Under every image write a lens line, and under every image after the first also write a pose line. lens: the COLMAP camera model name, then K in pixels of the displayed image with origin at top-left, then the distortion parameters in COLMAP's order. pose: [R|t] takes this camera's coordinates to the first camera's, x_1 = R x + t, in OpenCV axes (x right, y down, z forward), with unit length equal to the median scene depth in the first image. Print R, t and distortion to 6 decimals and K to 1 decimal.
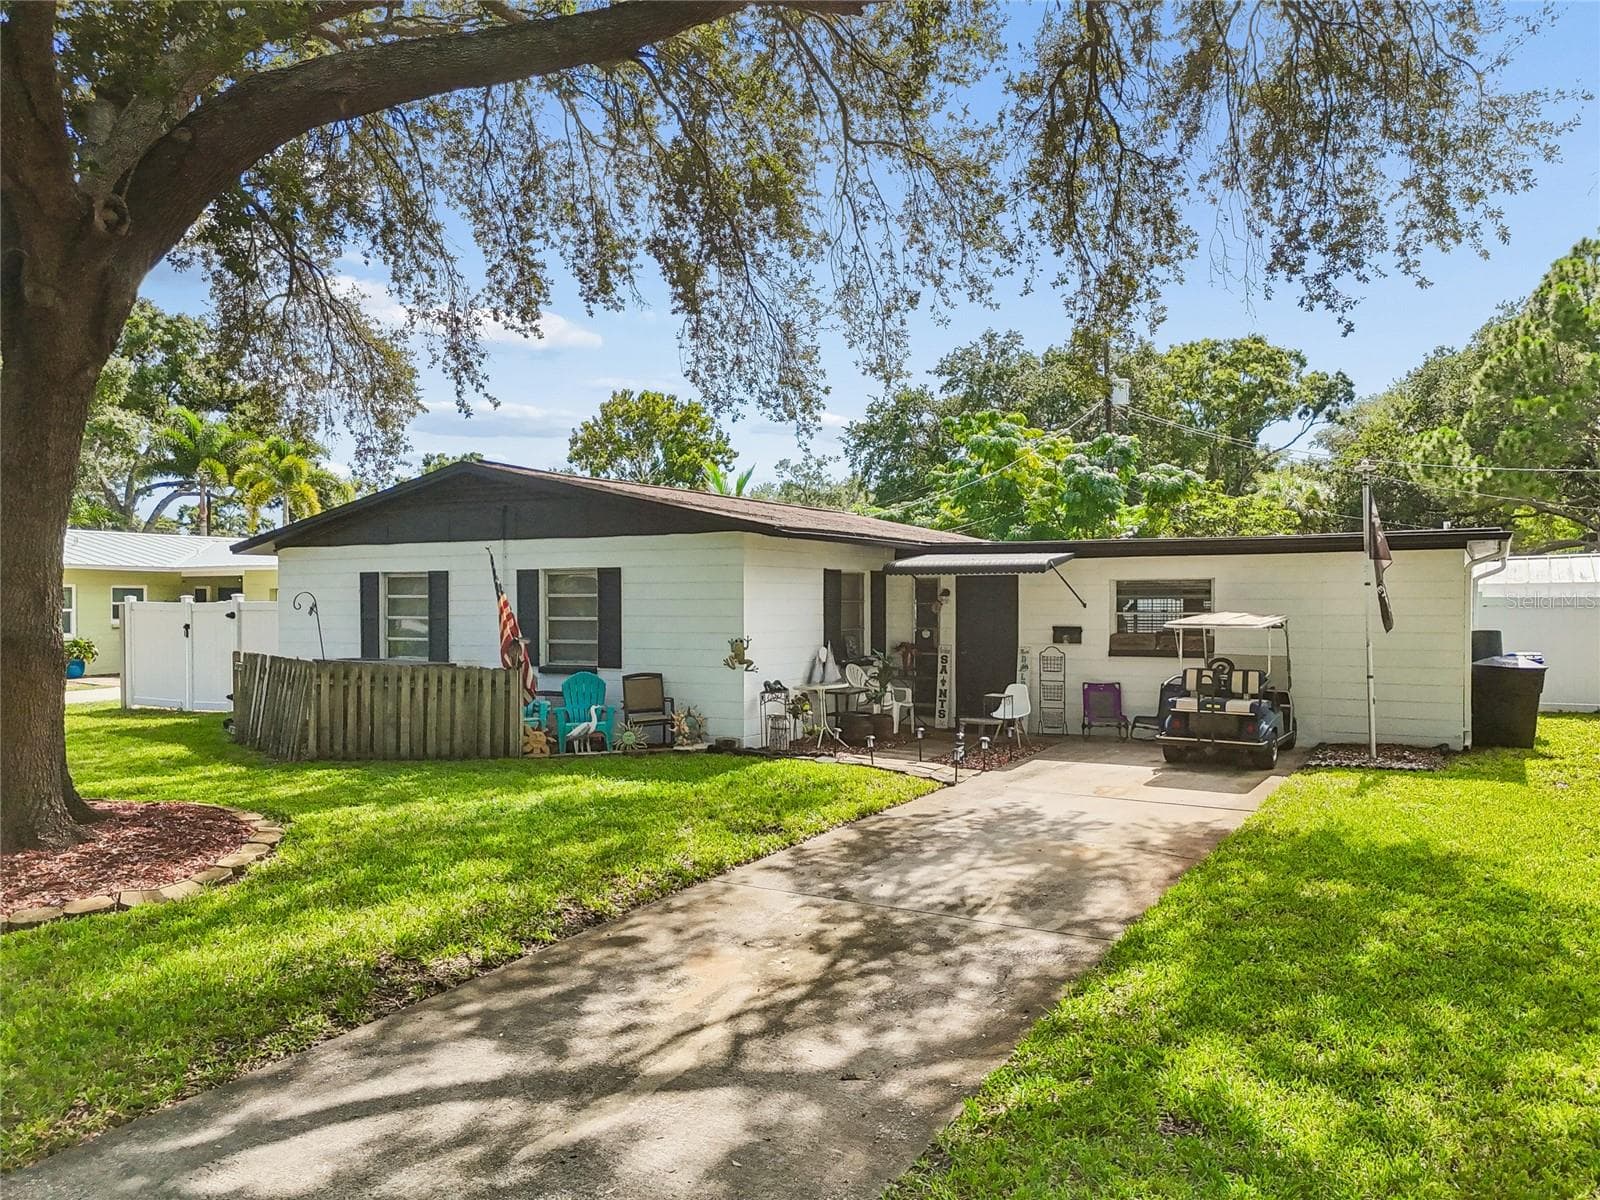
lens RADIAL K [[1175.7, 0, 800.0], [0, 1175.7, 600.0], [0, 0, 1]] dist [0.074405, -0.073413]
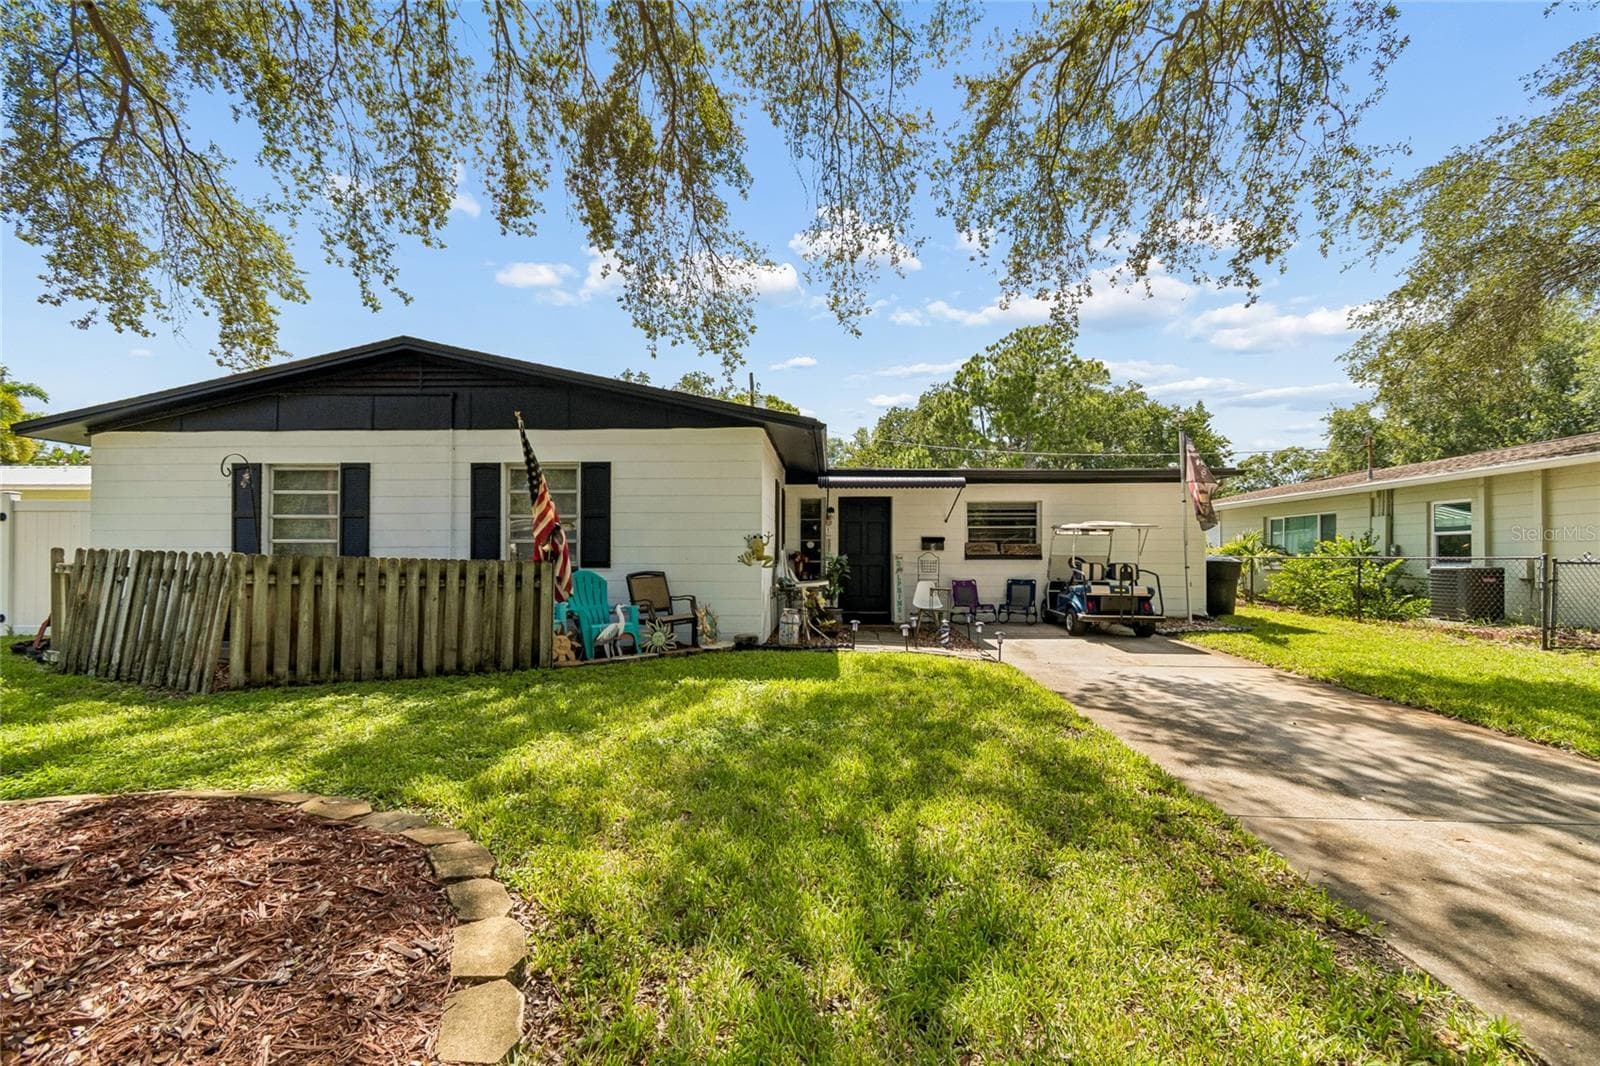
lens RADIAL K [[714.7, 0, 800.0], [0, 714.7, 533.0], [0, 0, 1]] dist [0.004310, -0.000390]
pose [[0.887809, 0.018789, 0.459828, -0.228208], [-0.003775, 0.999430, -0.033550, 0.039540], [-0.460197, 0.028050, 0.887374, 0.337306]]
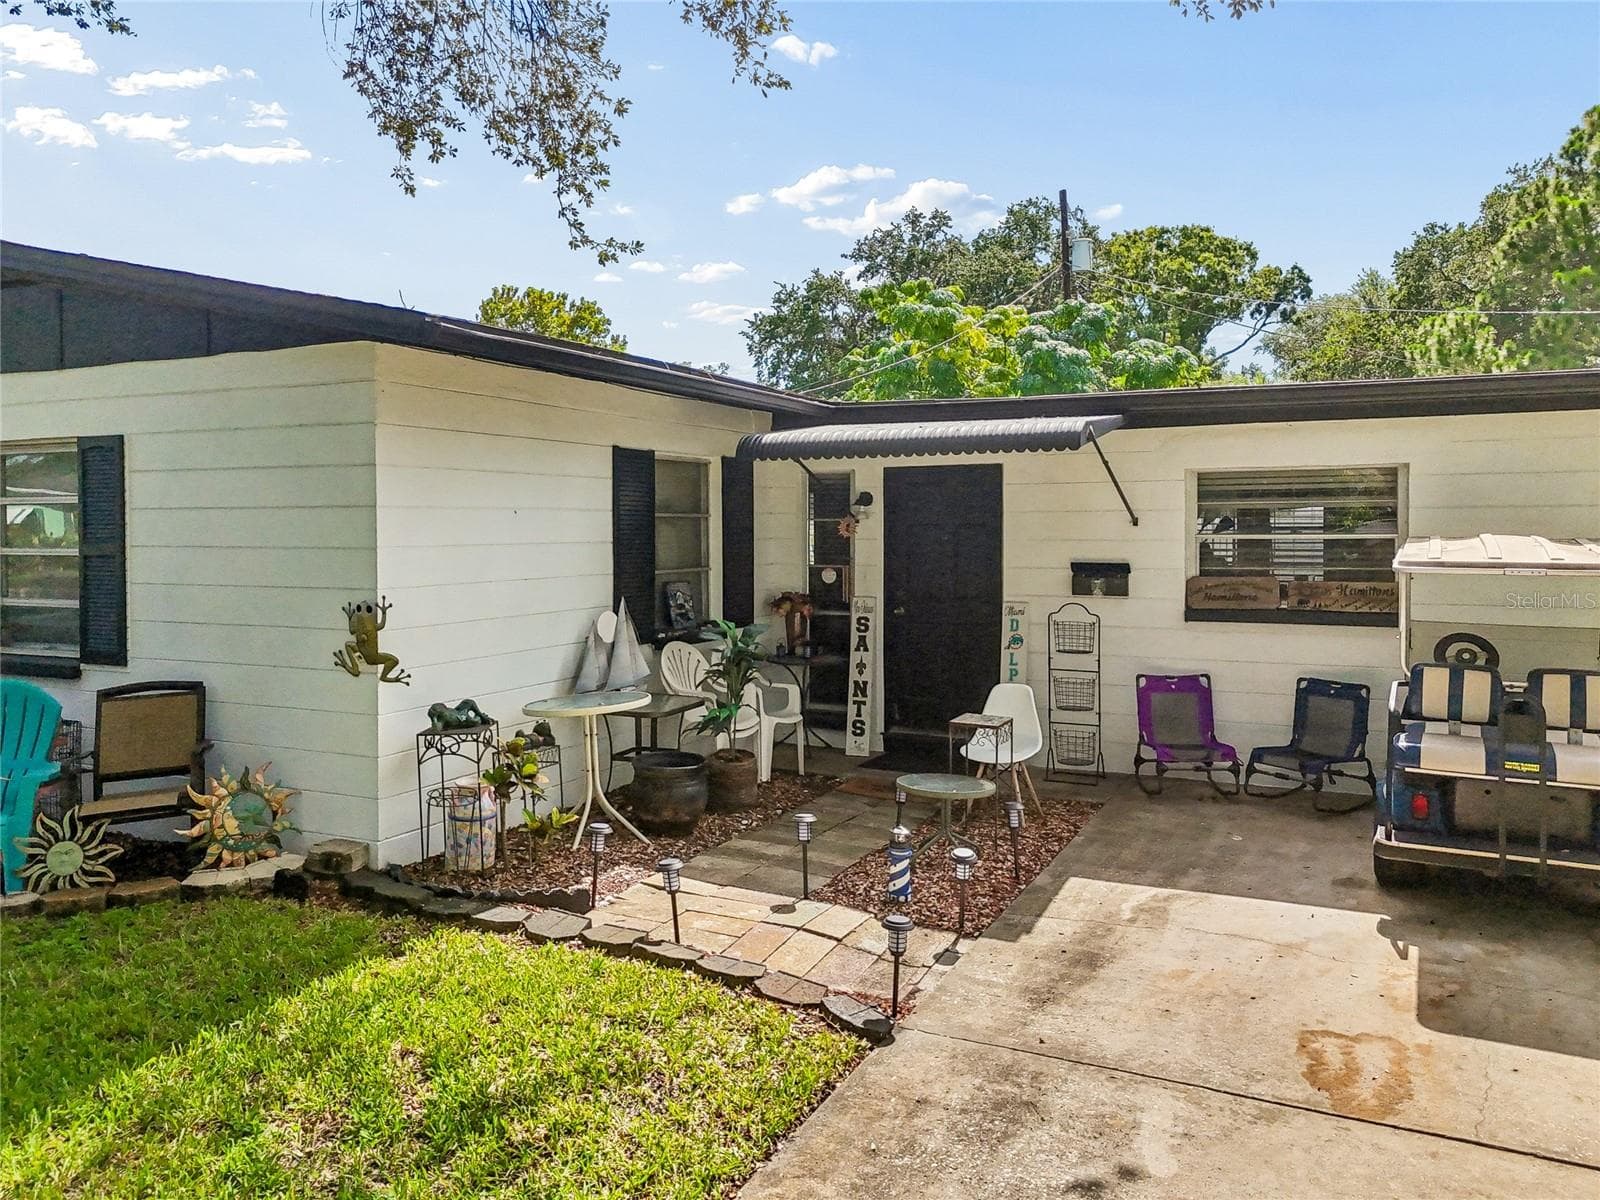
lens RADIAL K [[1200.9, 0, 797.9], [0, 1200.9, 536.1], [0, 0, 1]] dist [0.051669, -0.035734]
pose [[0.997687, -0.003269, 0.067894, 0.053228], [0.002411, 0.999916, 0.012714, 0.003584], [-0.067930, -0.012521, 0.997612, 0.433030]]
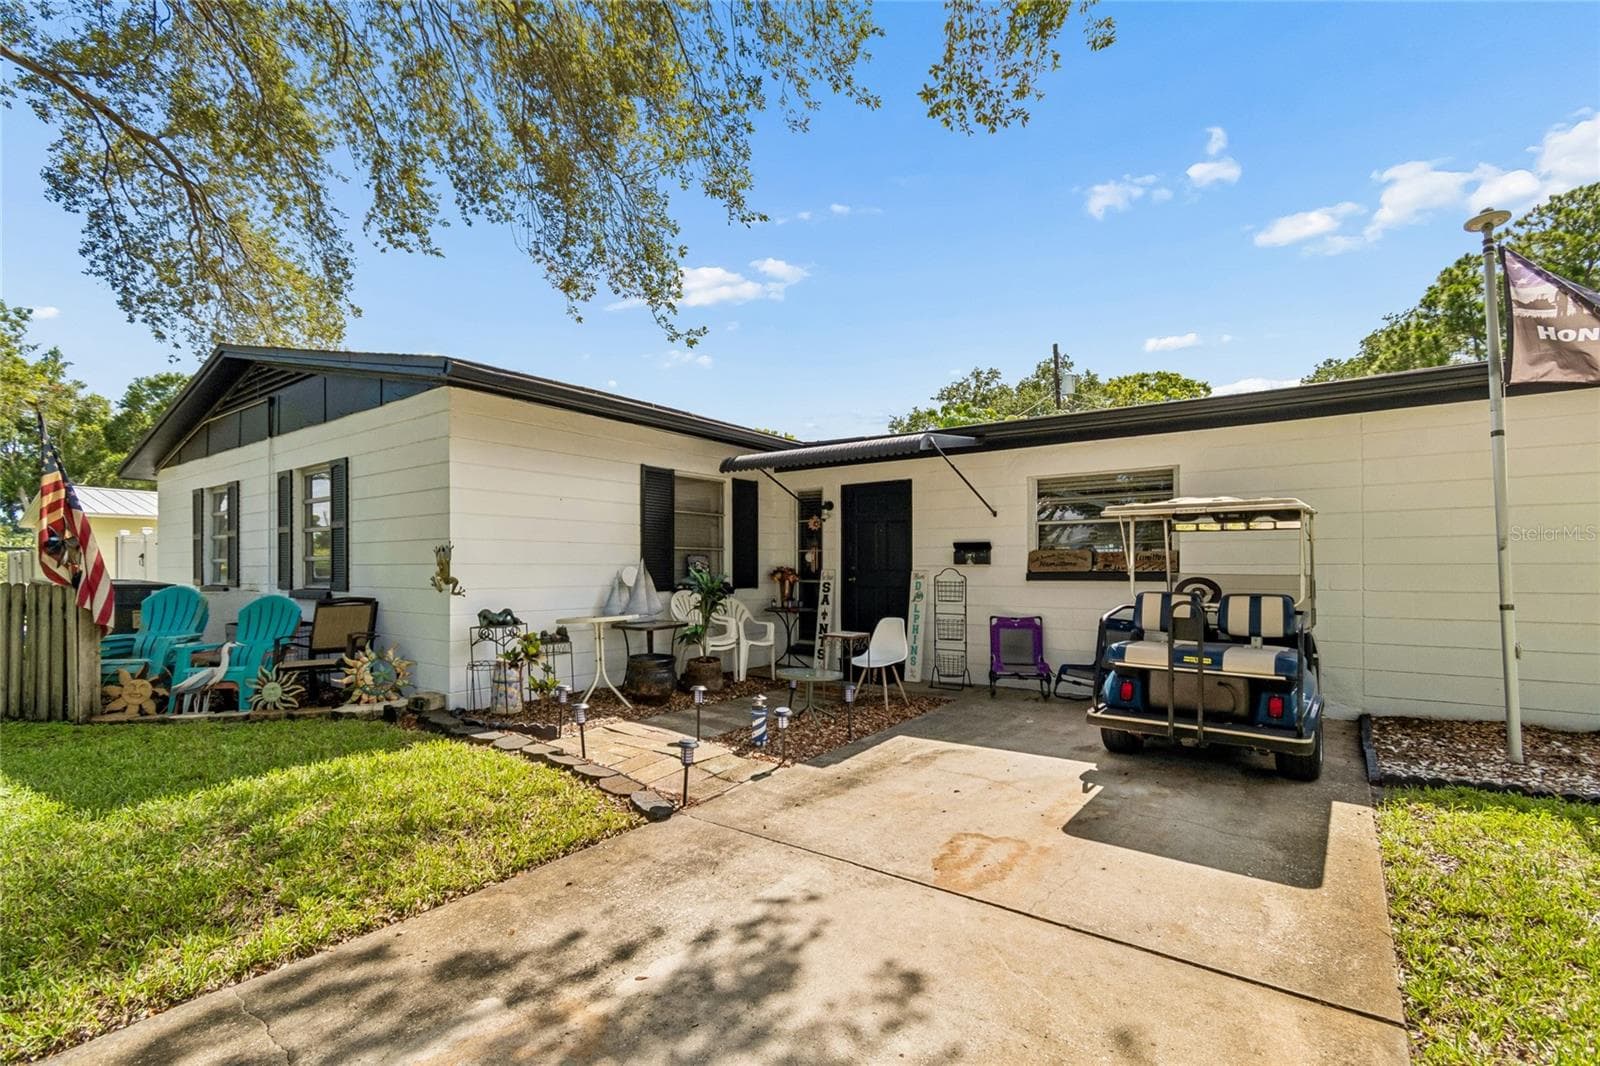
lens RADIAL K [[714.7, 0, 787.2], [0, 714.7, 558.1], [0, 0, 1]] dist [0.006892, 0.000226]
pose [[0.992579, -0.001767, -0.121589, 0.146126], [0.000228, 0.999920, -0.012665, 0.034161], [0.121601, 0.012543, 0.992500, 0.470301]]
